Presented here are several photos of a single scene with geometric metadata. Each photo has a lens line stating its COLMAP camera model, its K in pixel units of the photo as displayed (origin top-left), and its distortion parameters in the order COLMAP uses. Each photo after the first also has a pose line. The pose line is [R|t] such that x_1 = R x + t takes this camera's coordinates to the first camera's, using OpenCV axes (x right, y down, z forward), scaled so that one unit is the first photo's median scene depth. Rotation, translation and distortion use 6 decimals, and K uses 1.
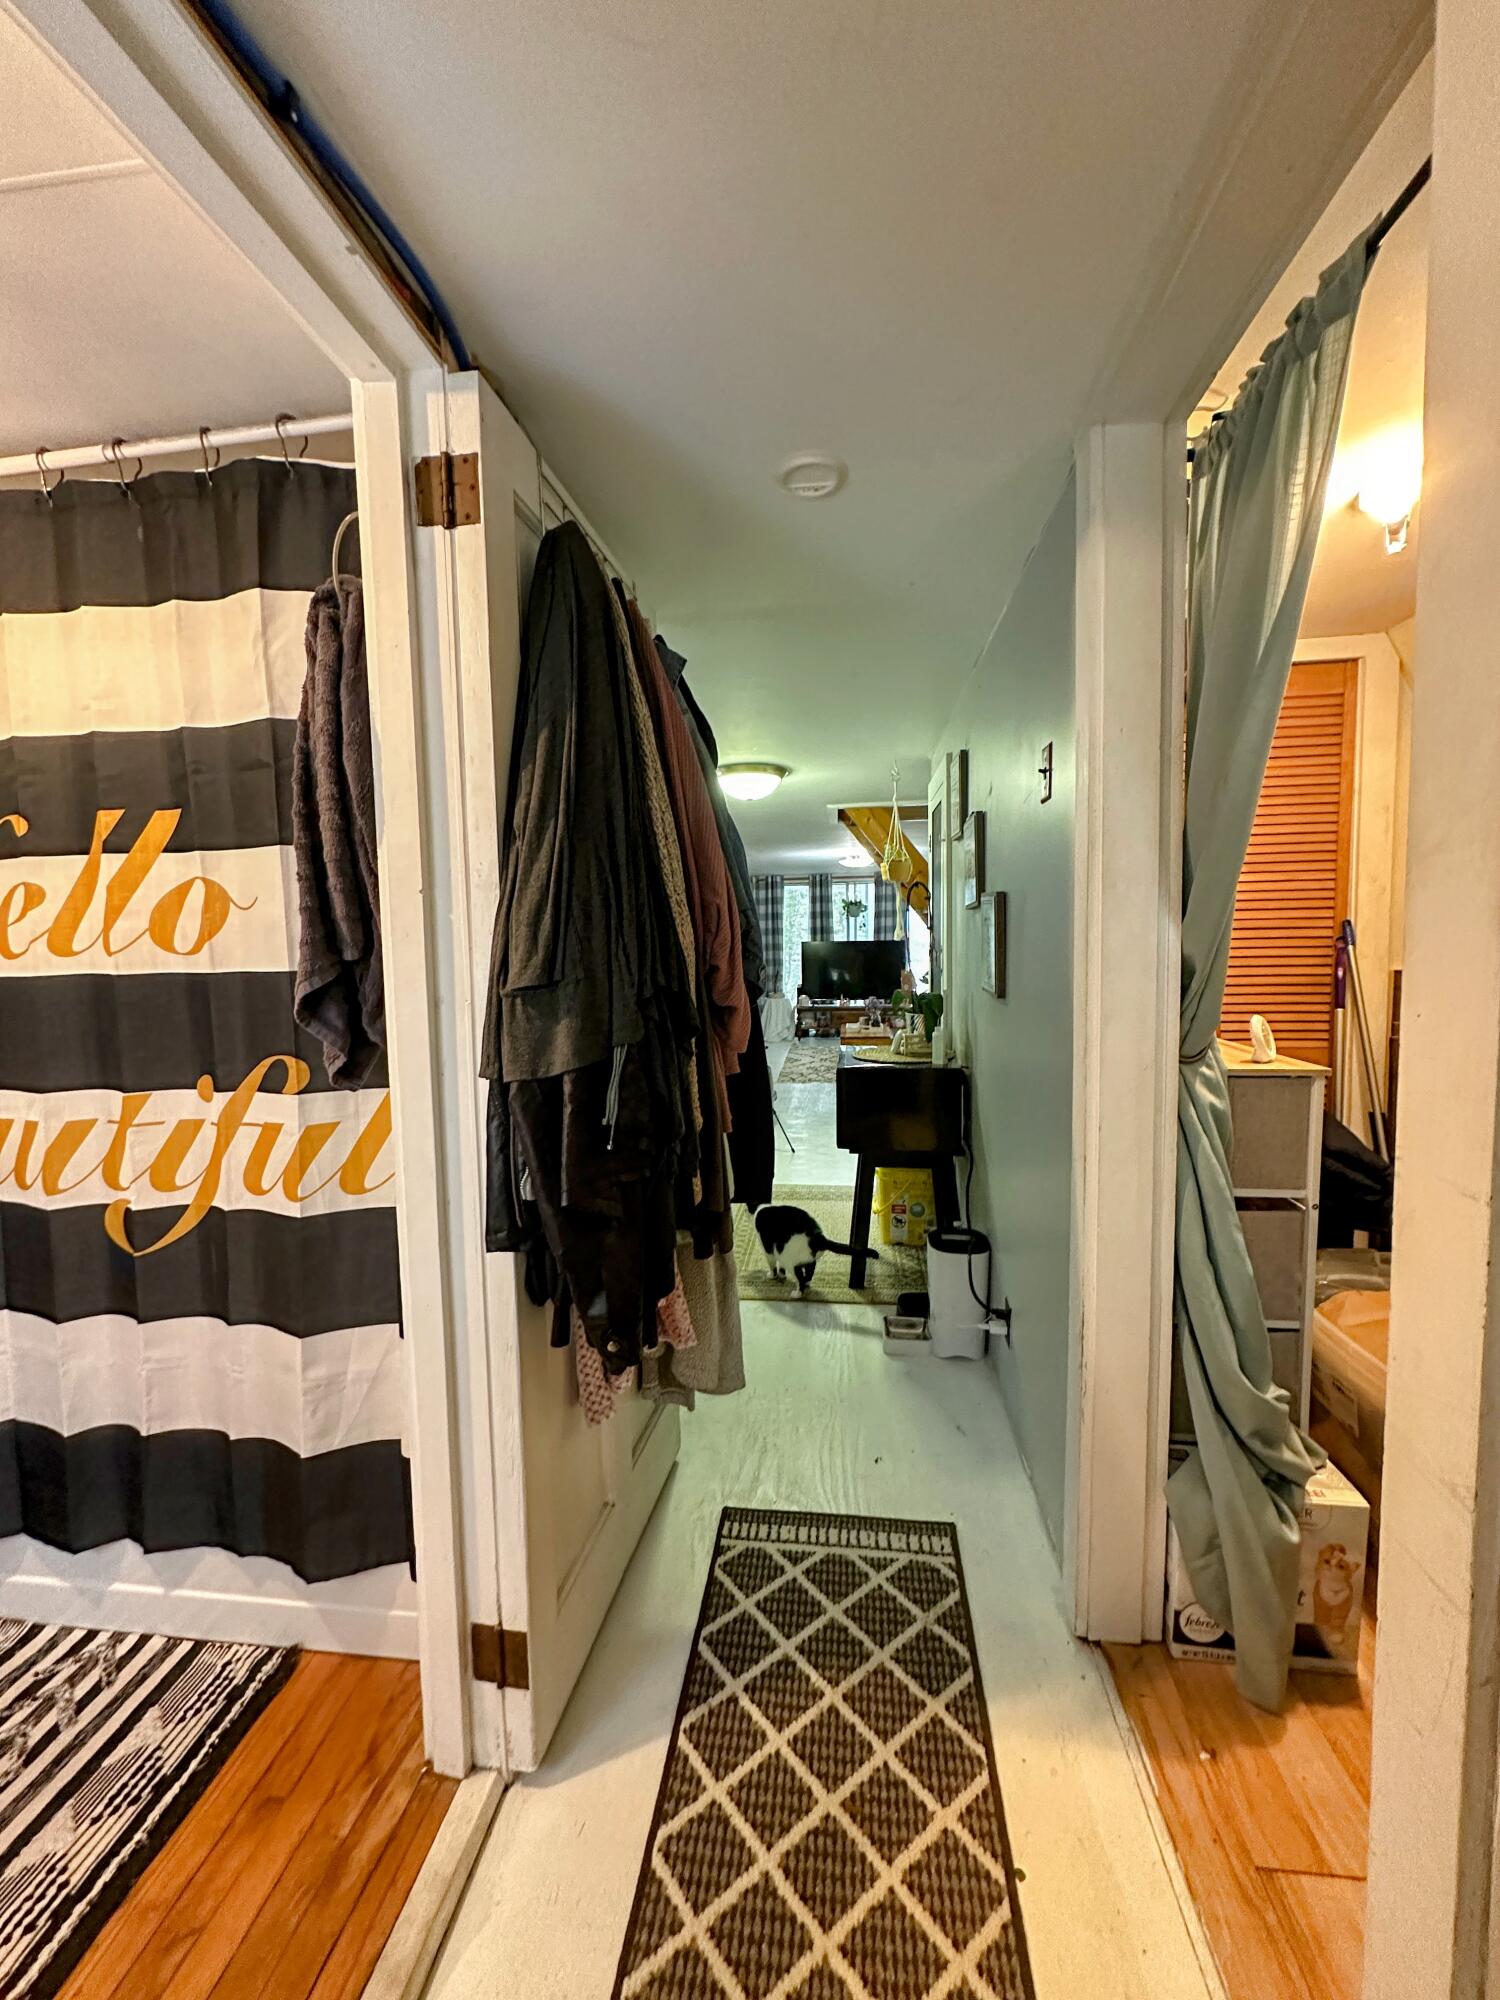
lens RADIAL K [[794.7, 0, 761.4], [0, 794.7, 1005.1], [0, 0, 1]] dist [0.000832, 0.001138]
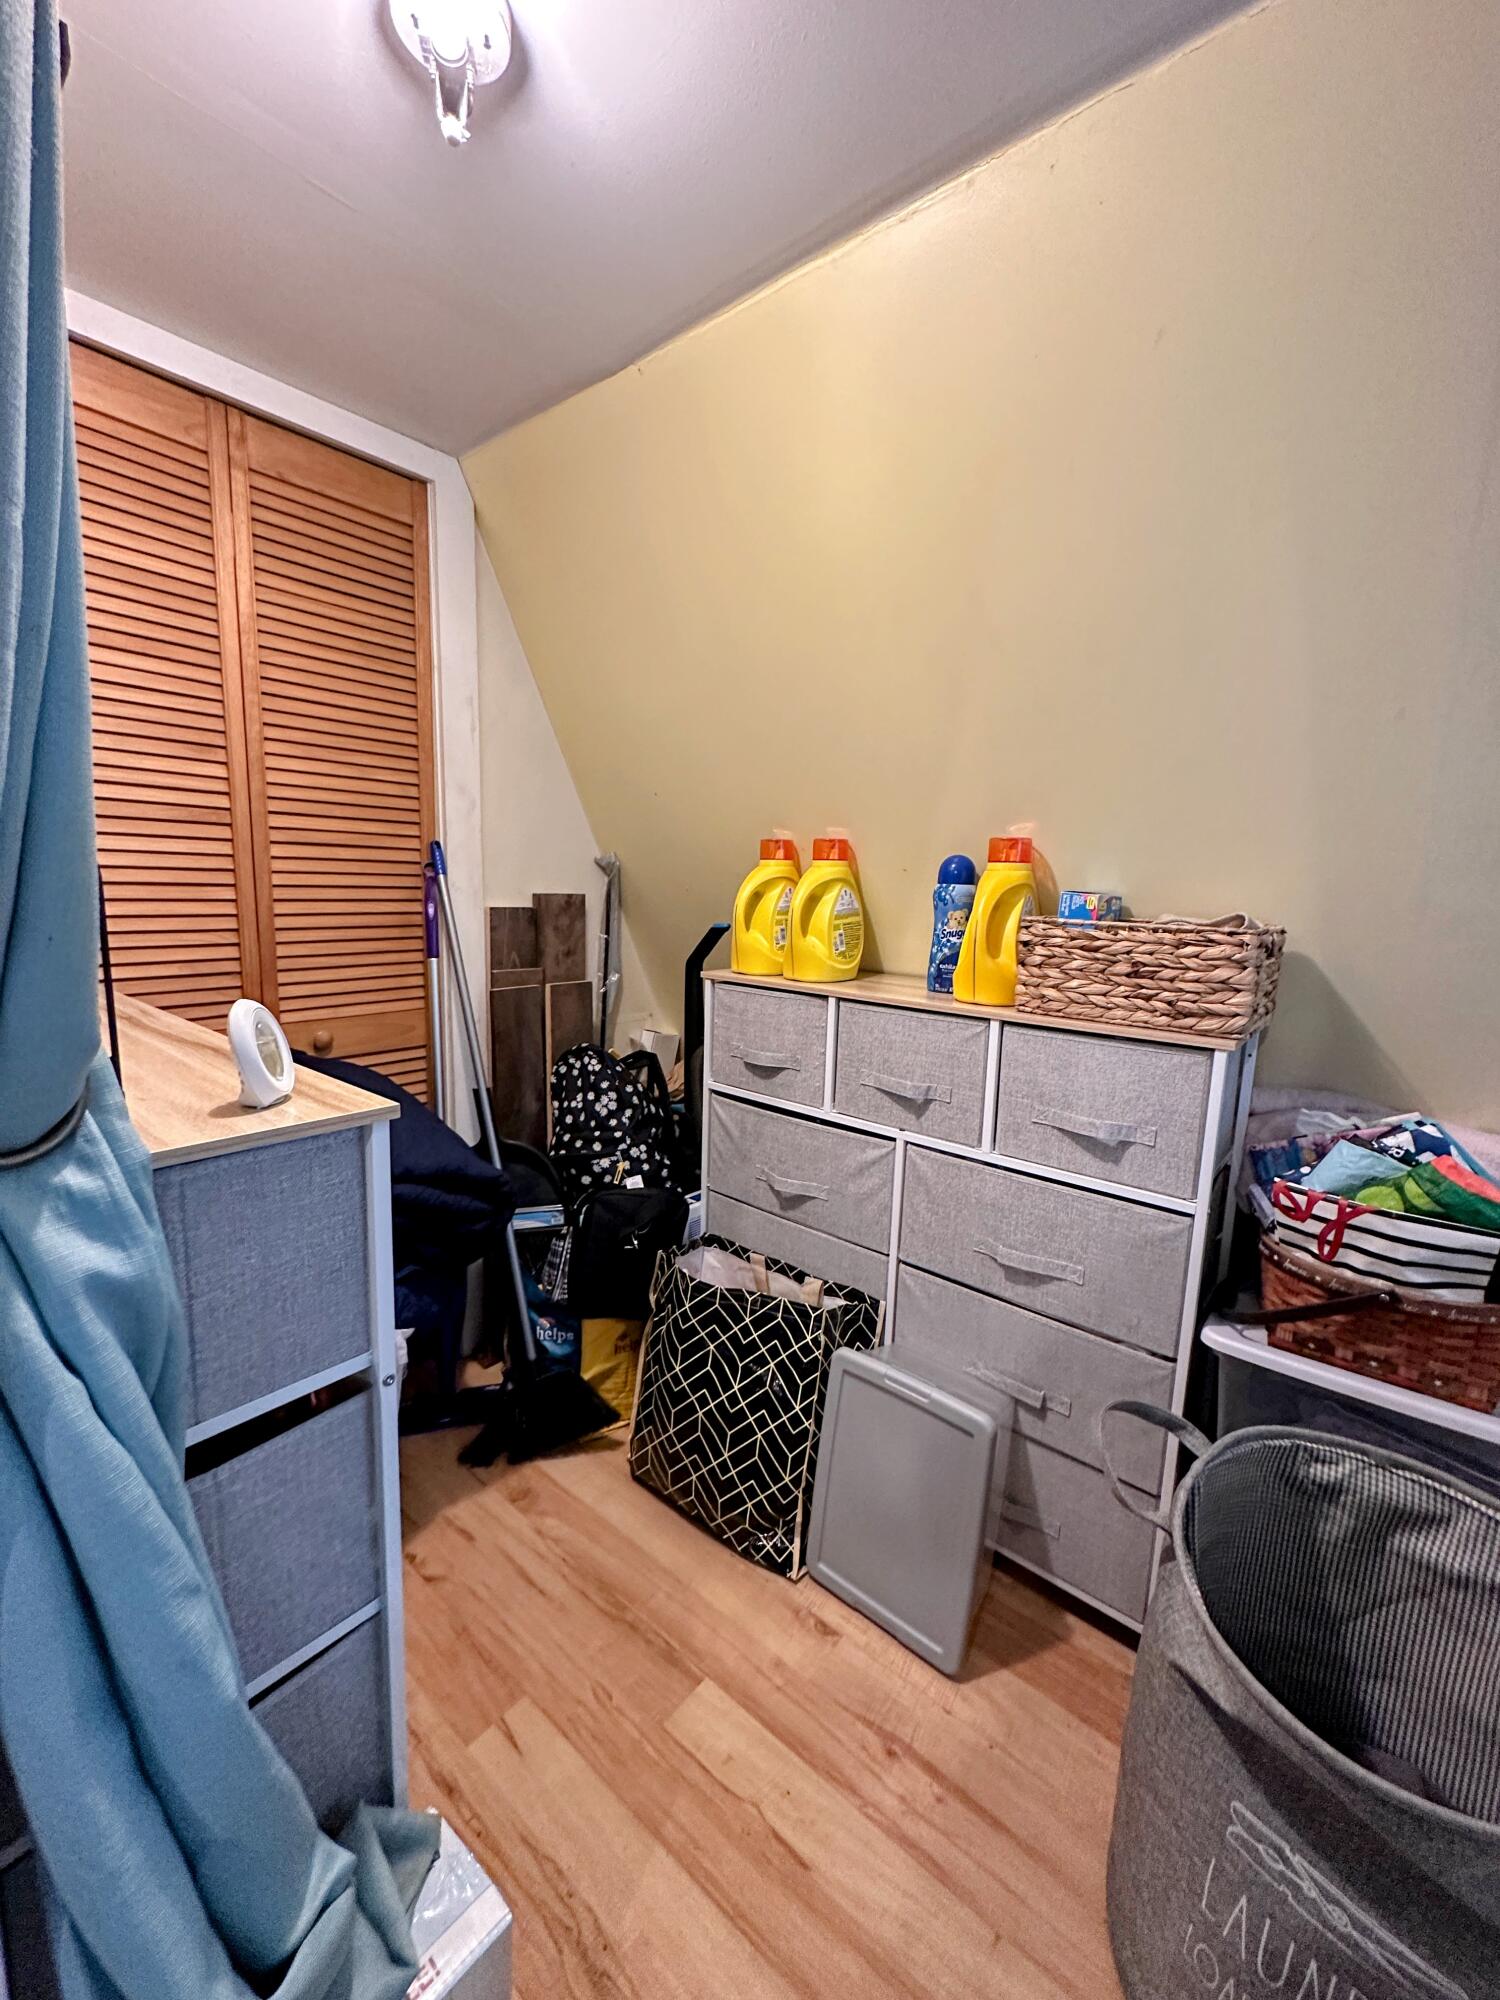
lens RADIAL K [[794.7, 0, 757.6], [0, 794.7, 1001.8], [0, 0, 1]] dist [0.000832, 0.001138]
pose [[0.540434, -0.085280, 0.837054, 0.252367], [0.025855, 0.996064, 0.084787, -0.009947], [-0.840989, -0.024179, 0.540511, 0.324559]]
